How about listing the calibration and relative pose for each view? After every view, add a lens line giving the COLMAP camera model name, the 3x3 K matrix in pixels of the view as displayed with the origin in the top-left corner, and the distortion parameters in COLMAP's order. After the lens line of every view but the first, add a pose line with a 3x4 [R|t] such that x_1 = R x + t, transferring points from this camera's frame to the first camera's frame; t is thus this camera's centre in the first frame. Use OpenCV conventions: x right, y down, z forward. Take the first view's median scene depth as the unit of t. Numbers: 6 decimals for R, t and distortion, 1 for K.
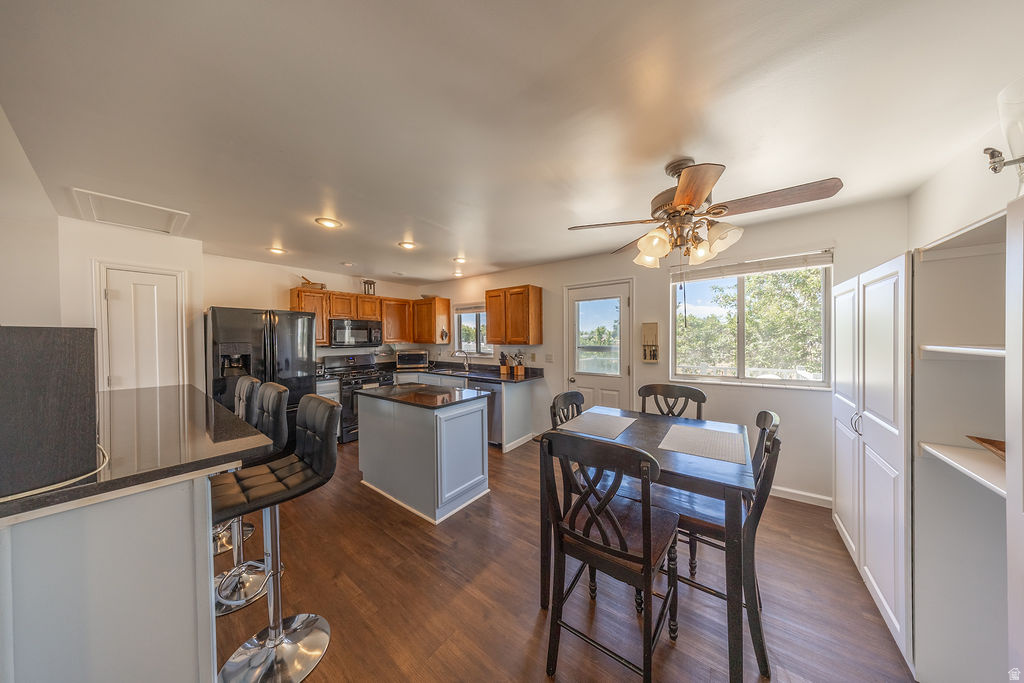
lens RADIAL K [[297.3, 0, 519.0], [0, 297.3, 342.8], [0, 0, 1]] dist [-0.000850, -0.000066]
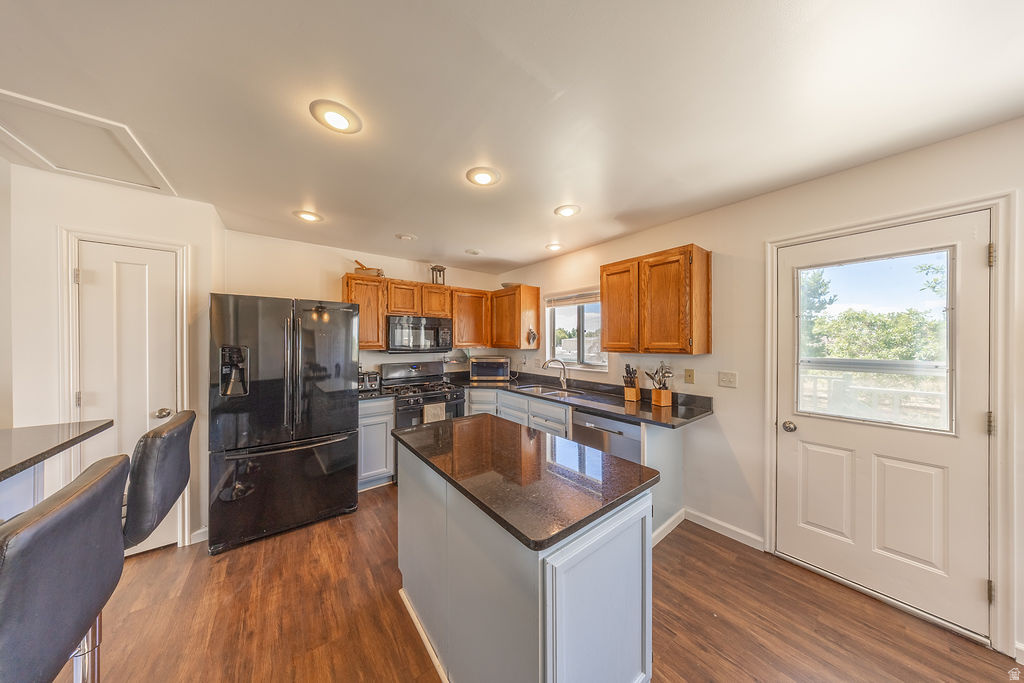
lens RADIAL K [[297.3, 0, 509.8], [0, 297.3, 342.3], [0, 0, 1]] dist [-0.000850, -0.000066]
pose [[0.959586, 0.006480, -0.281341, -0.117217], [-0.010419, 0.999868, -0.012506, -0.004988], [0.281222, 0.014932, 0.959526, 0.345852]]
